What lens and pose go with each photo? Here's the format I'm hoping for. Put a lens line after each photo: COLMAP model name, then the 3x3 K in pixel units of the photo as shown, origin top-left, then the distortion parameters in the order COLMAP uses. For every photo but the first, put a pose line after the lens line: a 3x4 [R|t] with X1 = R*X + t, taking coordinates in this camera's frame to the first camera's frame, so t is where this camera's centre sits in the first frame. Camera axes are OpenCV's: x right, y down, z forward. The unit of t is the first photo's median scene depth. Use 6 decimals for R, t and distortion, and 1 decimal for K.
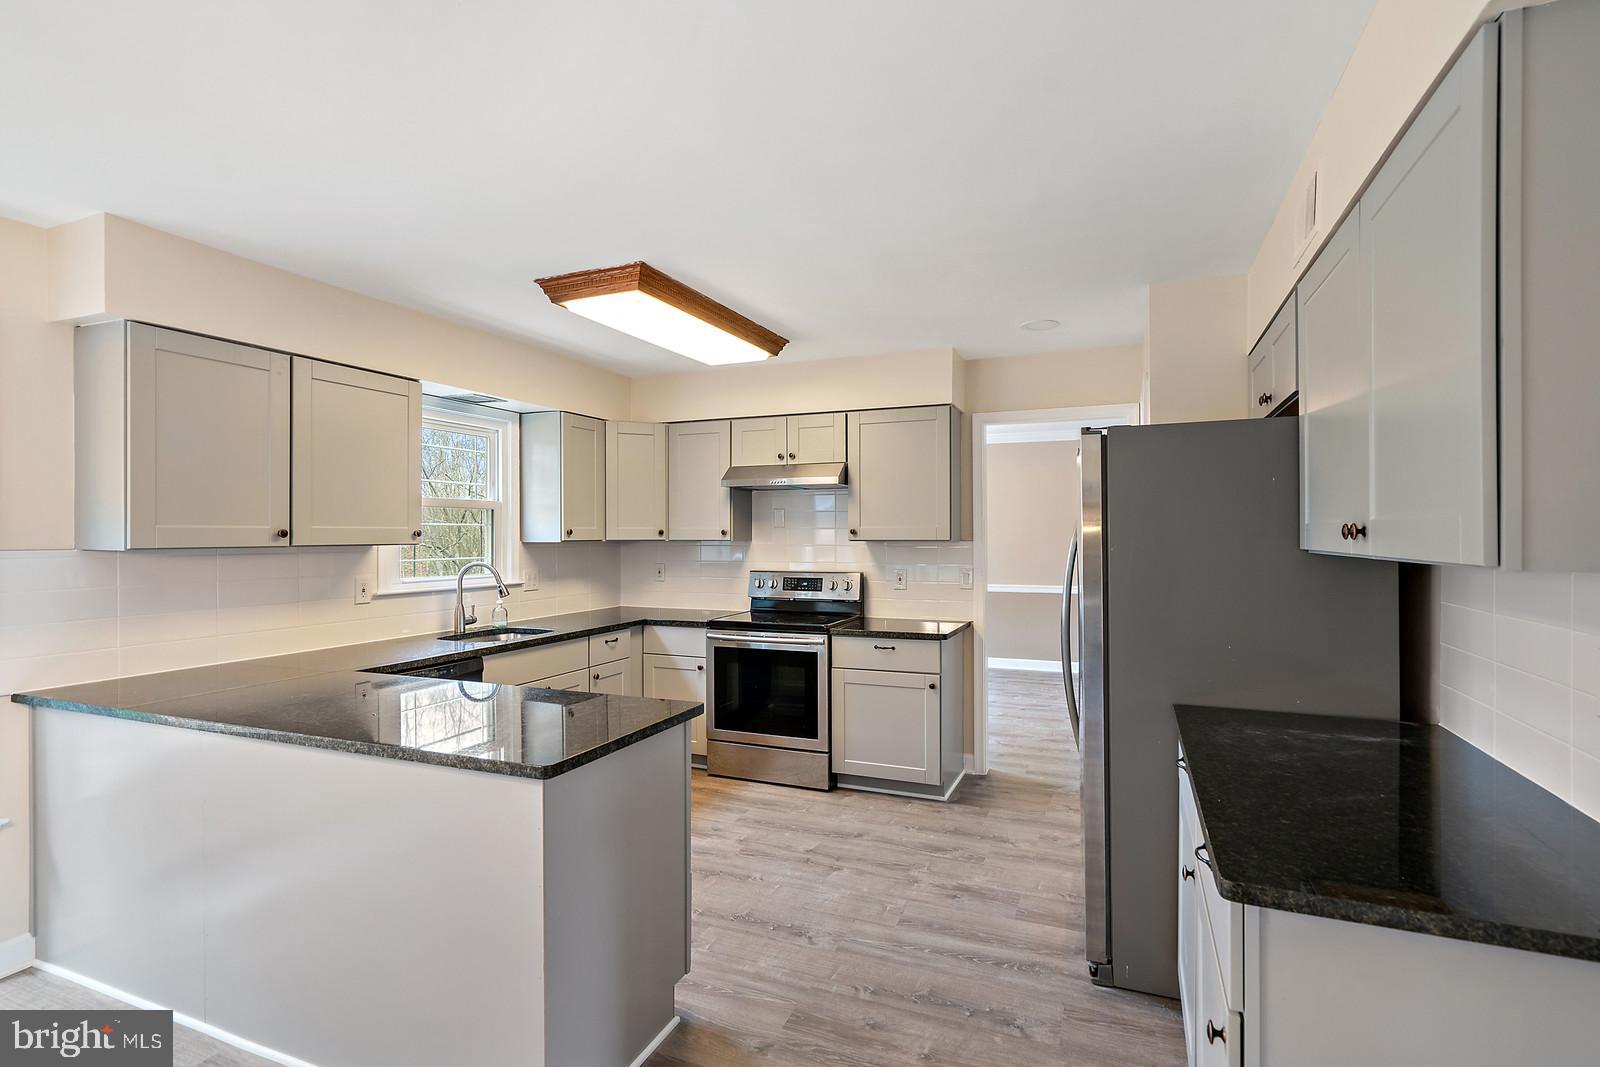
lens RADIAL K [[779.2, 0, 800.2], [0, 779.2, 536.2], [0, 0, 1]] dist [0.000611, 0.000002]
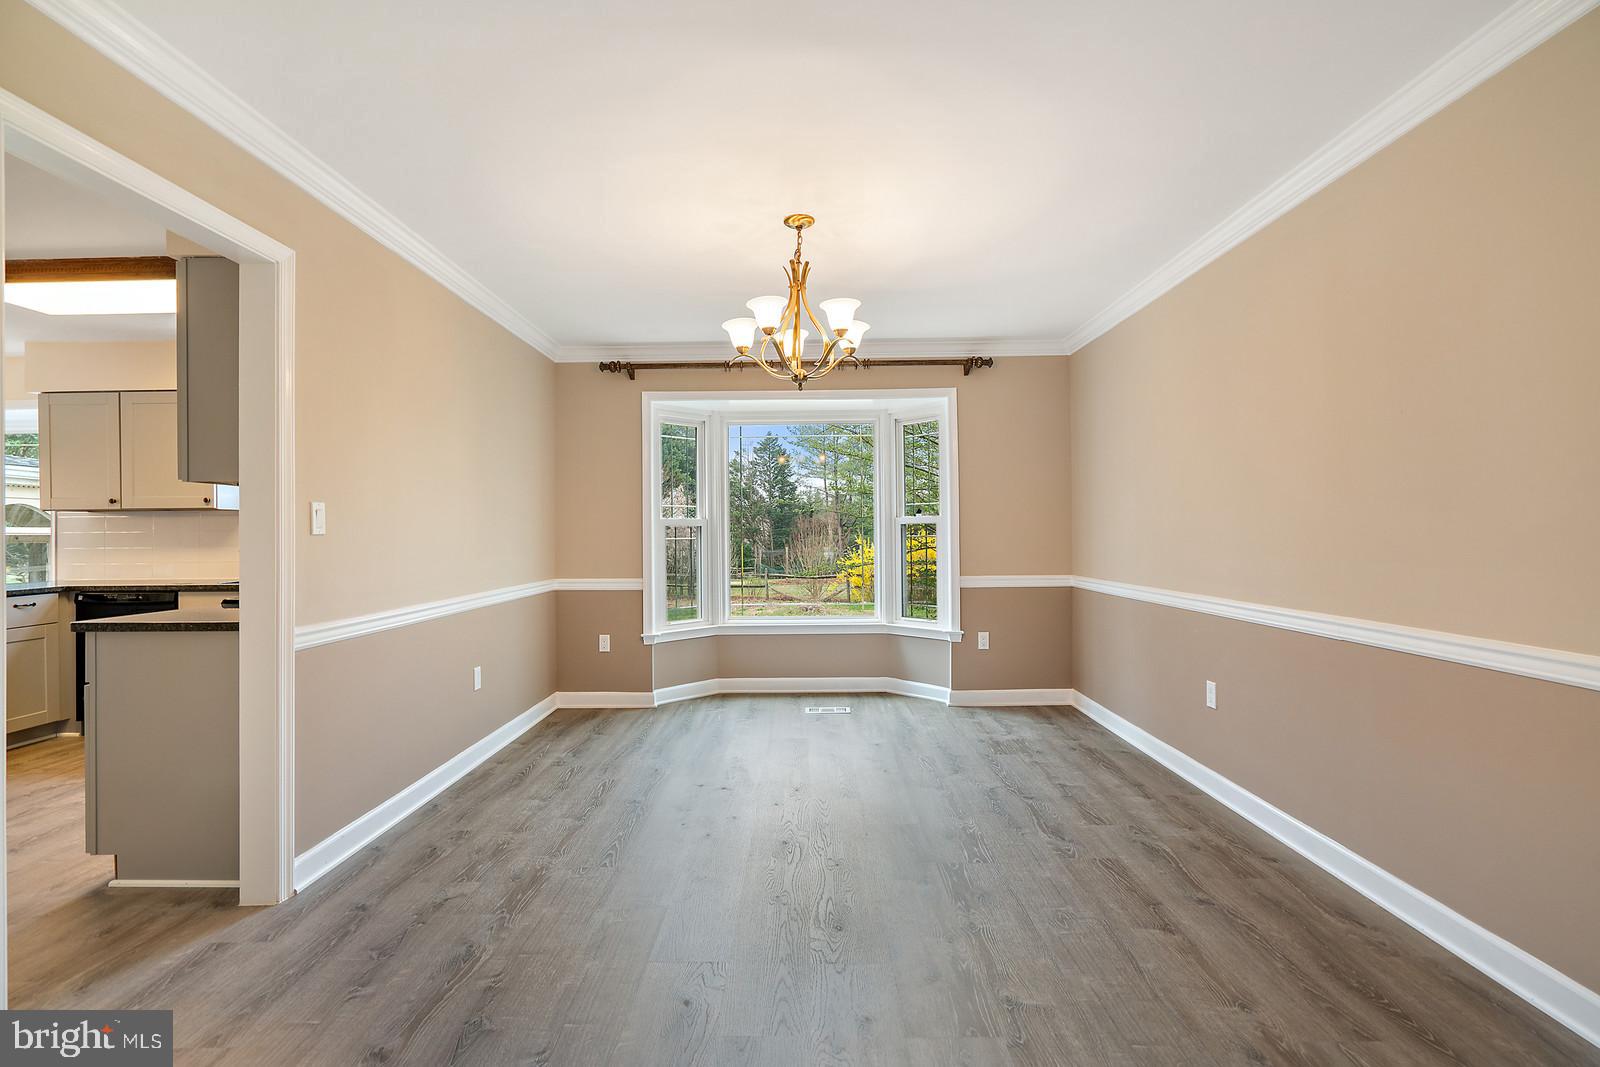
lens RADIAL K [[726.5, 0, 797.5], [0, 726.5, 531.3], [0, 0, 1]] dist [-0.001464, 0.000343]
pose [[0.367231, -0.005193, -0.930115, 0.987231], [0.005640, 0.999978, -0.003356, 0.055737], [0.930113, -0.004014, 0.367252, 1.362091]]
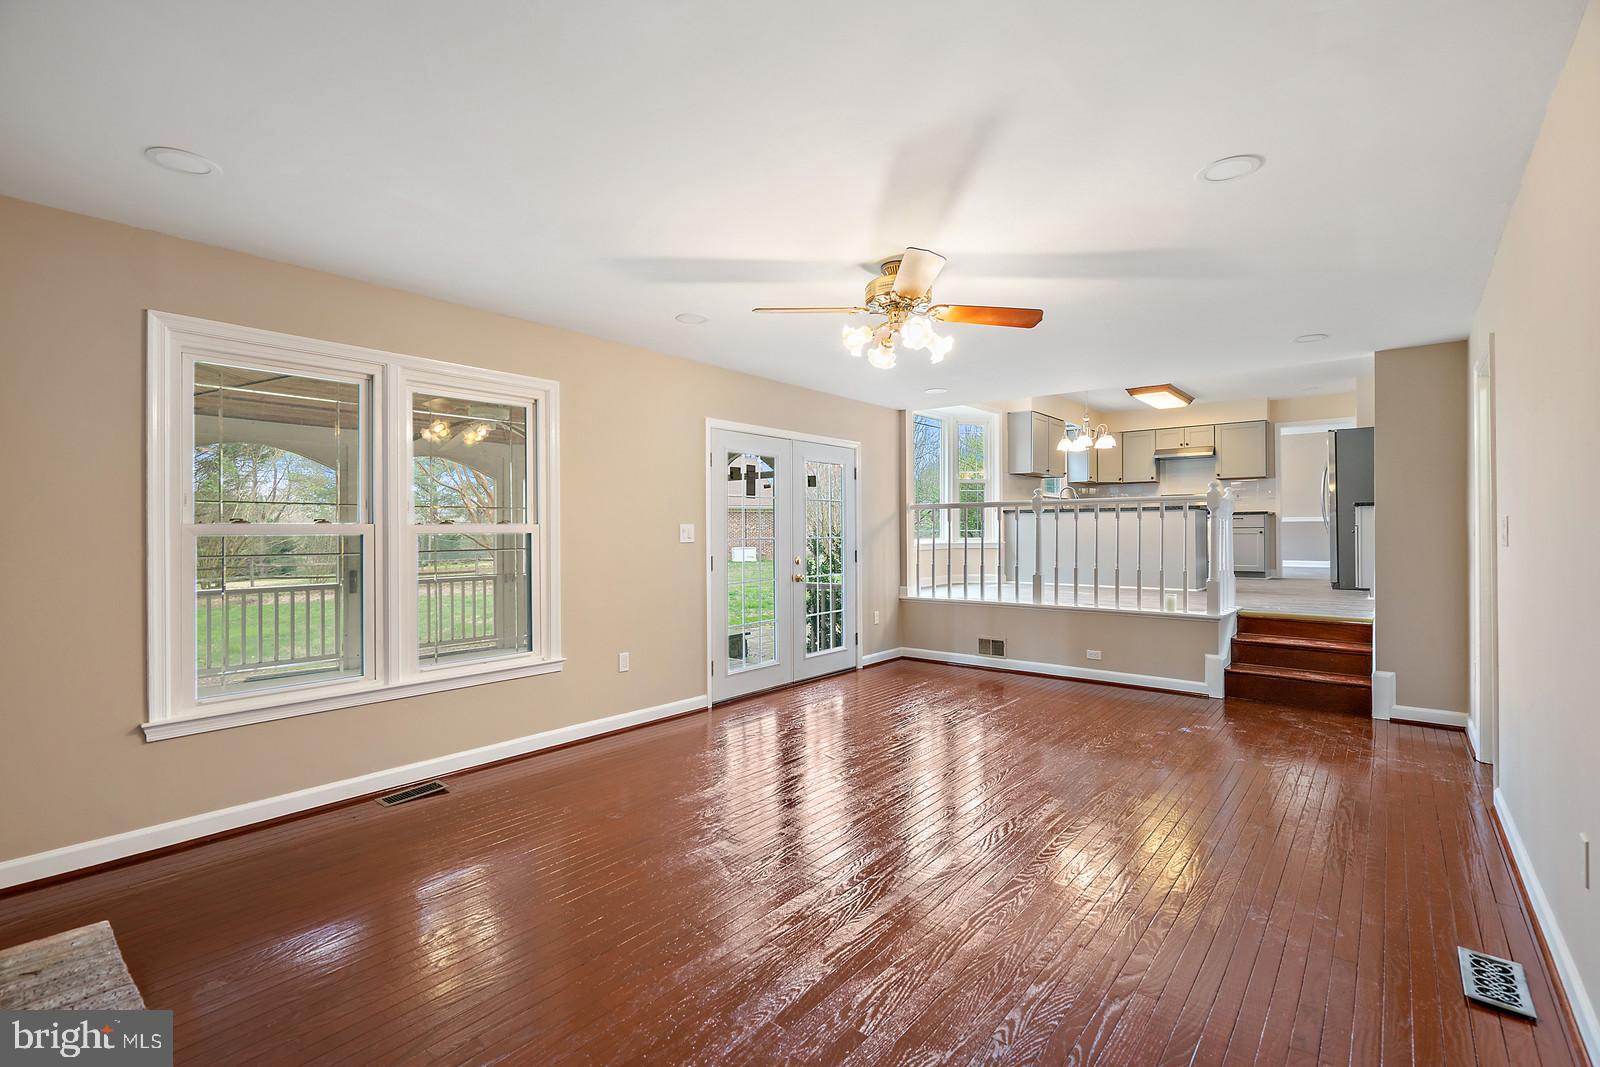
lens RADIAL K [[726.5, 0, 806.8], [0, 726.5, 528.2], [0, 0, 1]] dist [-0.001464, 0.000343]
pose [[0.961598, -0.002181, -0.274452, -0.554504], [0.001230, 0.999993, -0.003636, 0.171398], [0.274458, 0.003159, 0.961594, -1.543337]]
